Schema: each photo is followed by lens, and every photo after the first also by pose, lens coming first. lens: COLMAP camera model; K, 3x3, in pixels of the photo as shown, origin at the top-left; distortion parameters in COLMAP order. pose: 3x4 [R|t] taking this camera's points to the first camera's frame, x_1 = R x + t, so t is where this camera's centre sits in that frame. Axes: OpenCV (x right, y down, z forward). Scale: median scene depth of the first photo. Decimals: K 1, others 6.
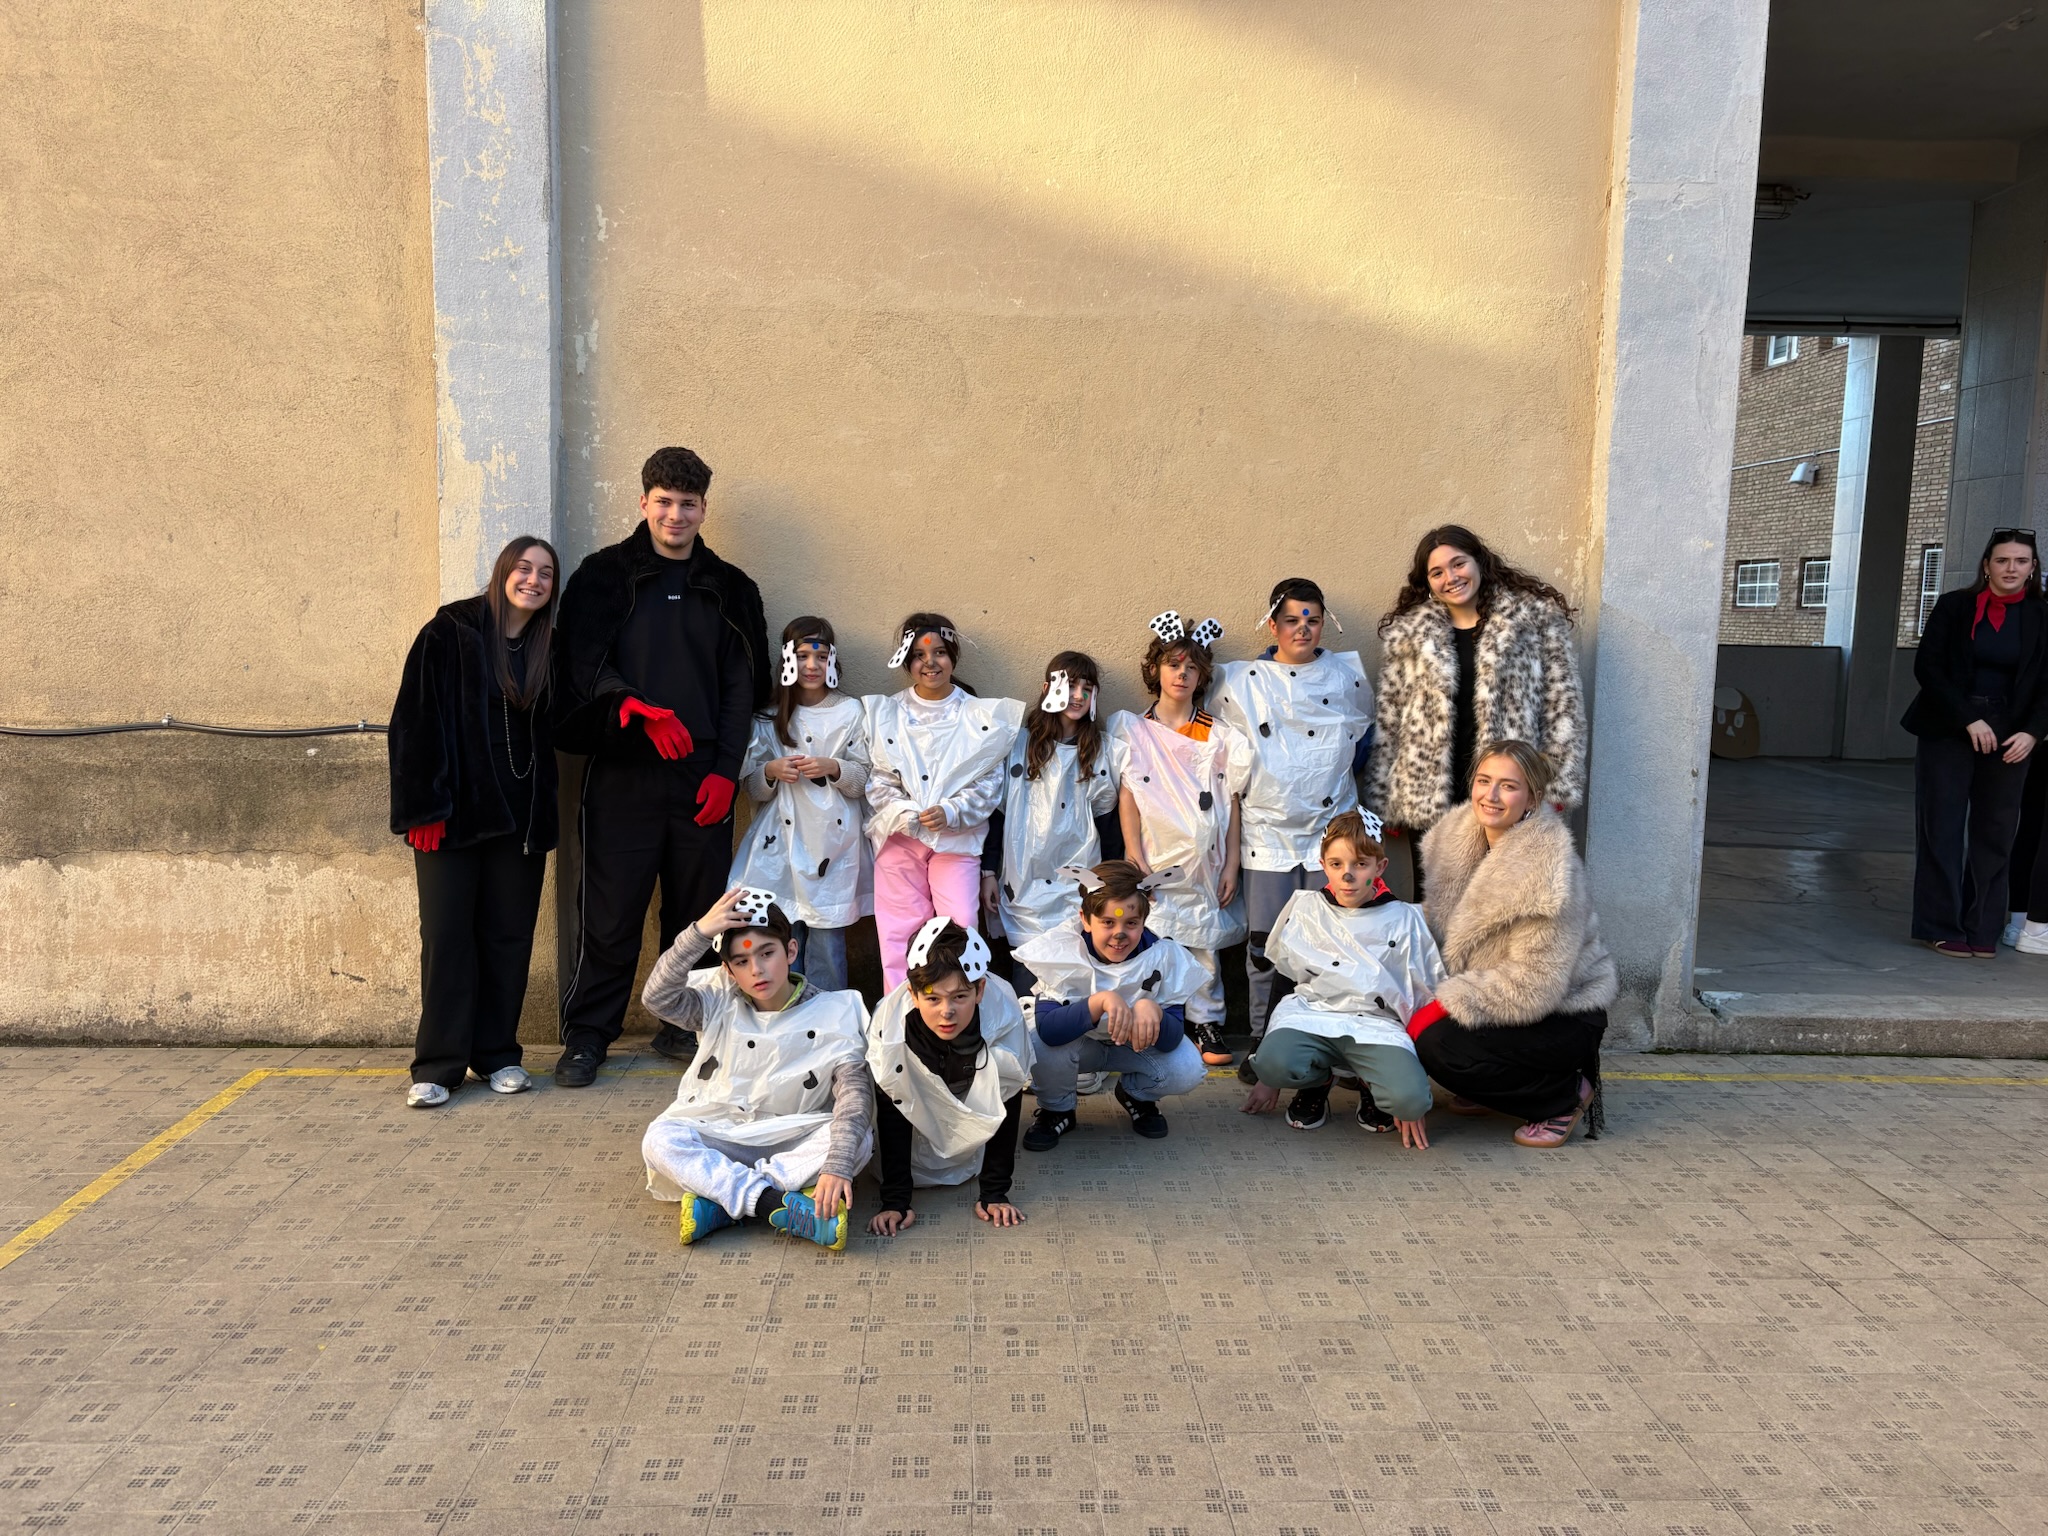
lens RADIAL K [[1528.5, 0, 1016.6], [0, 1528.5, 789.9], [0, 0, 1]] dist [0.018045, -0.014027]
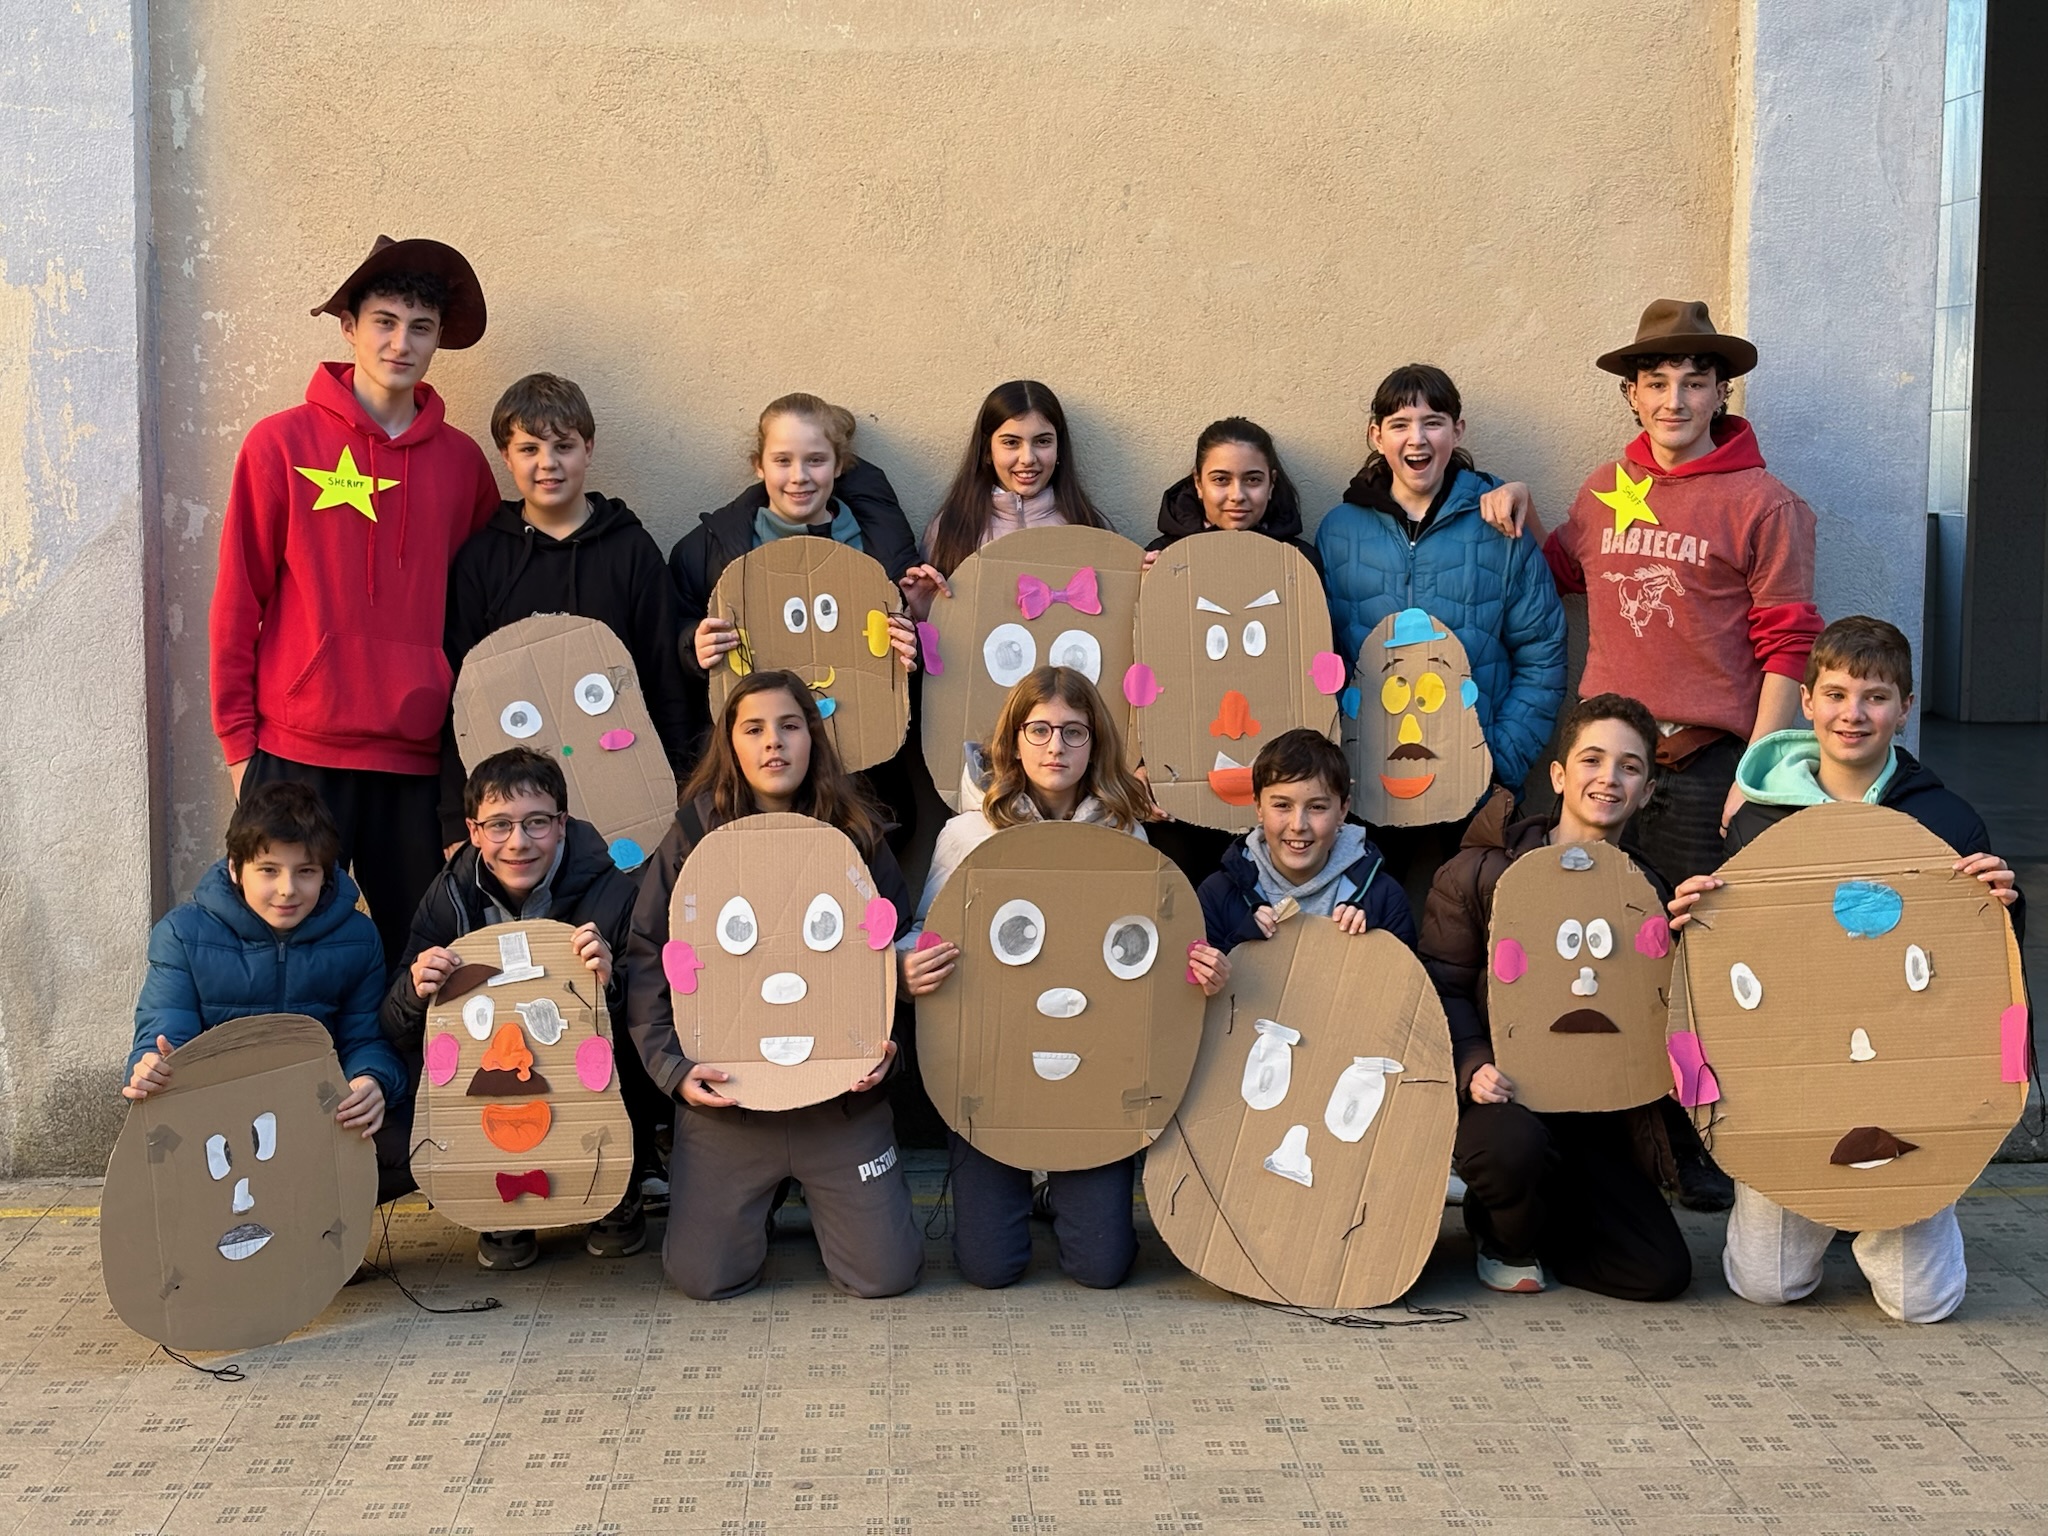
lens RADIAL K [[3183.4, 0, 1012.5], [0, 3183.4, 764.5], [0, 0, 1]] dist [0.044767, 0.000000]
pose [[0.999860, -0.016626, -0.001806, 0.071346], [0.016589, 0.999689, -0.018641, 0.024181], [0.002116, 0.018609, 0.999825, -0.369128]]
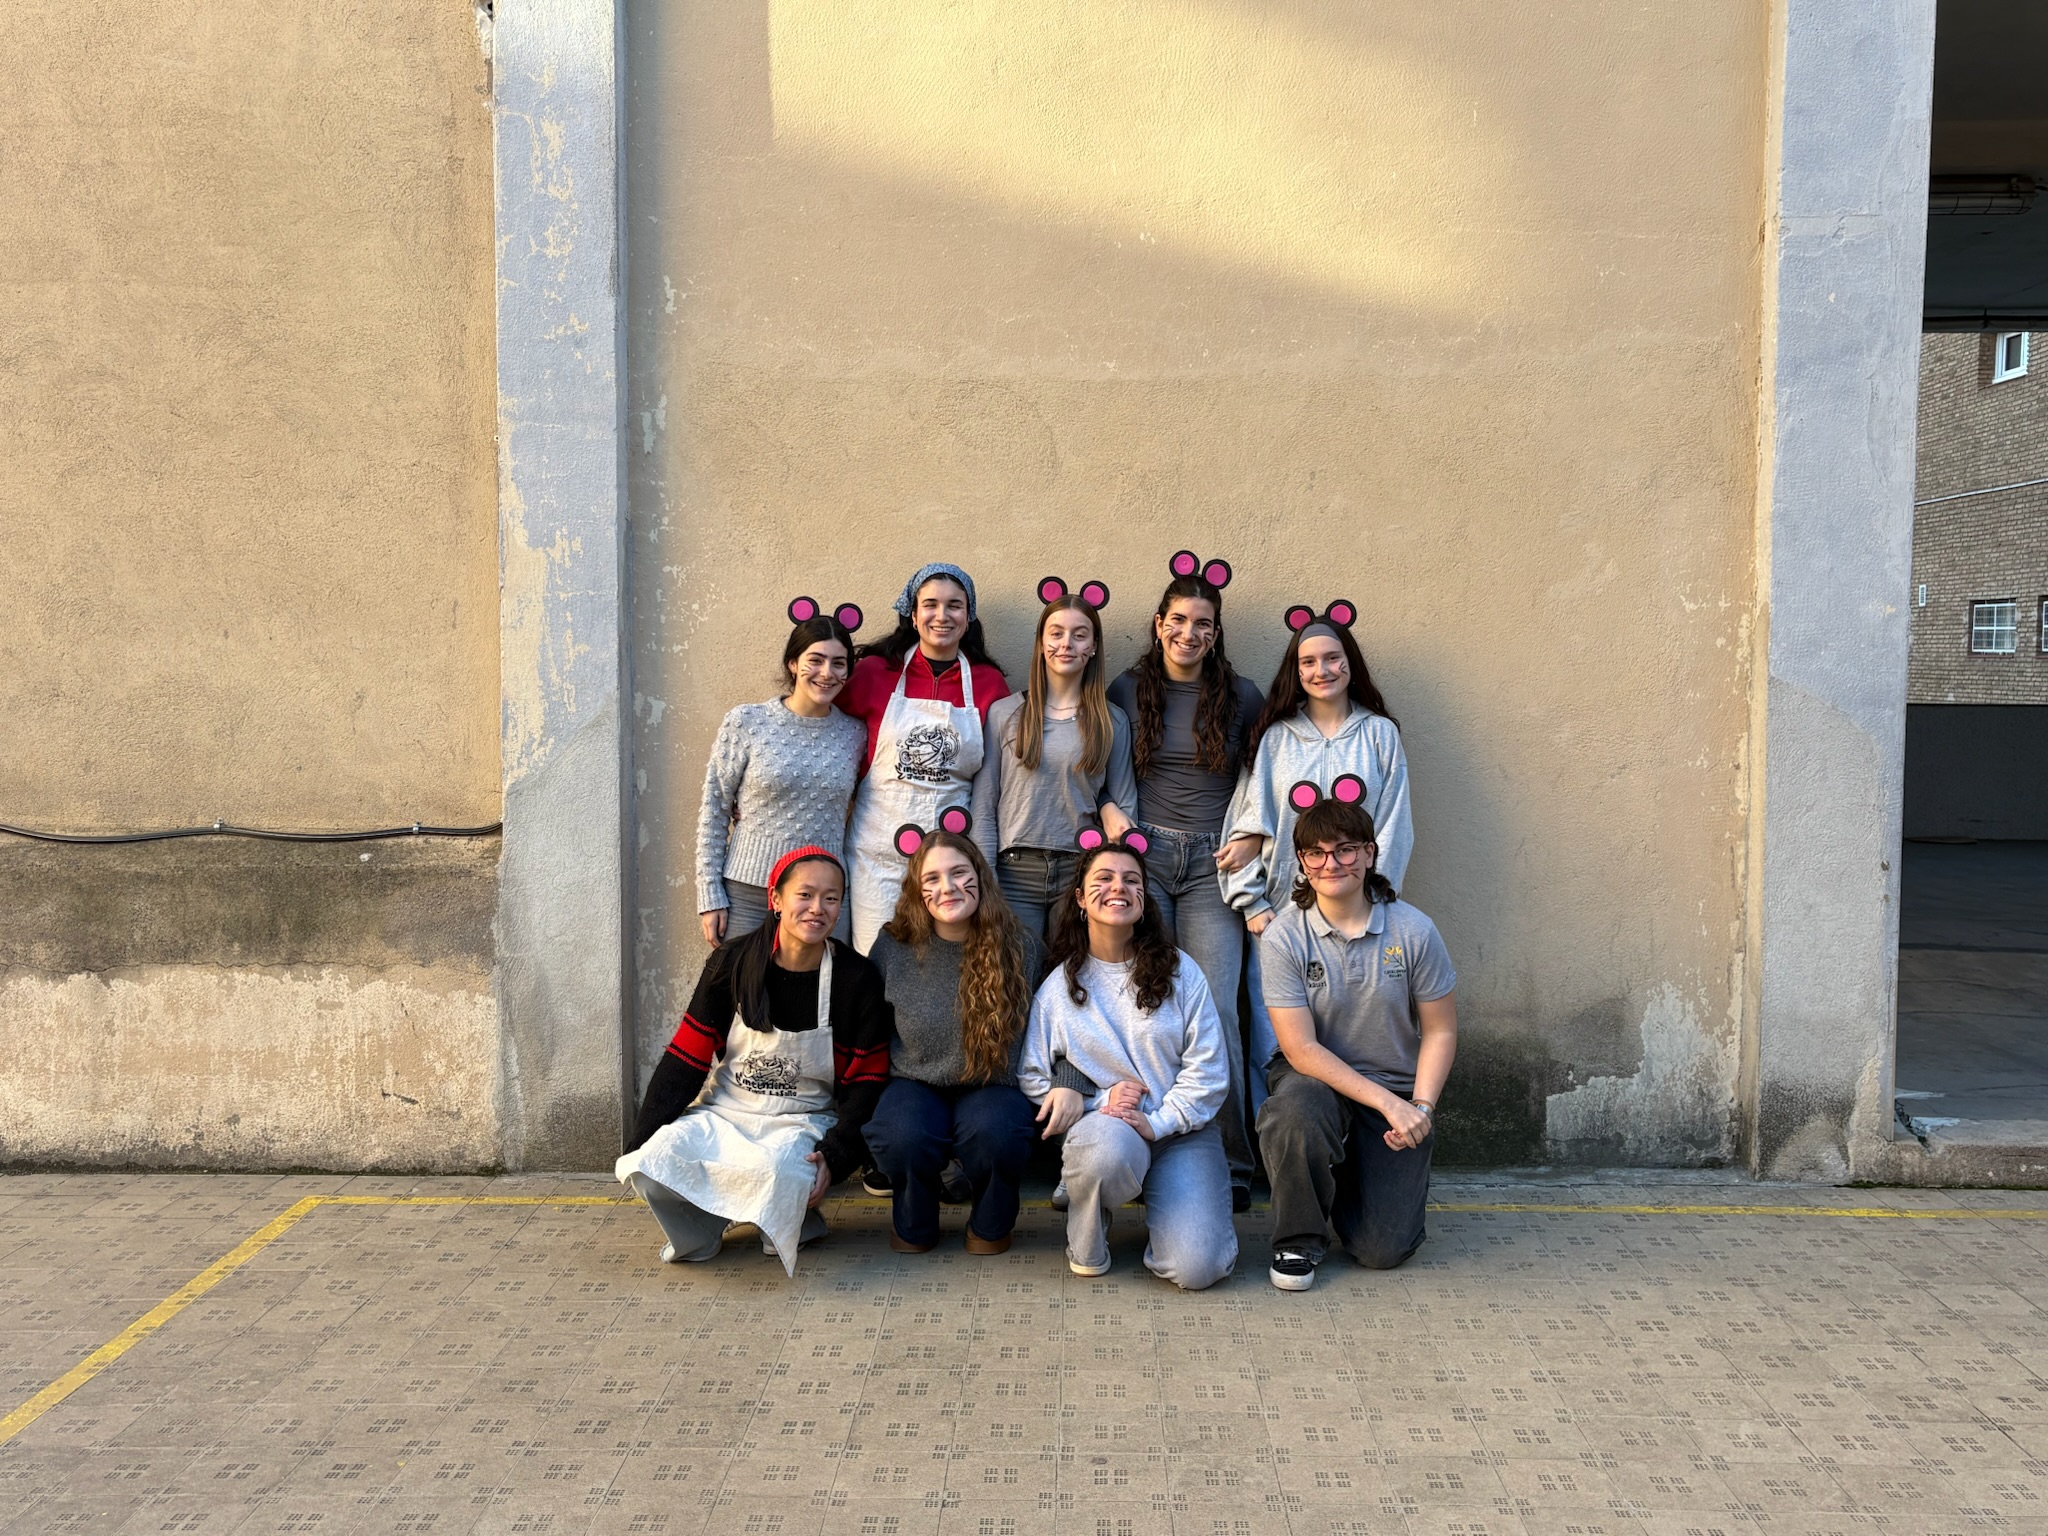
lens RADIAL K [[1922.1, 0, 1014.0], [0, 1922.1, 774.3], [0, 0, 1]] dist [0.013891, 0.000000]
pose [[0.997195, -0.012790, -0.073741, 0.025081], [0.008428, 0.998213, -0.059163, -0.002310], [0.074366, 0.058375, 0.995521, -0.152073]]
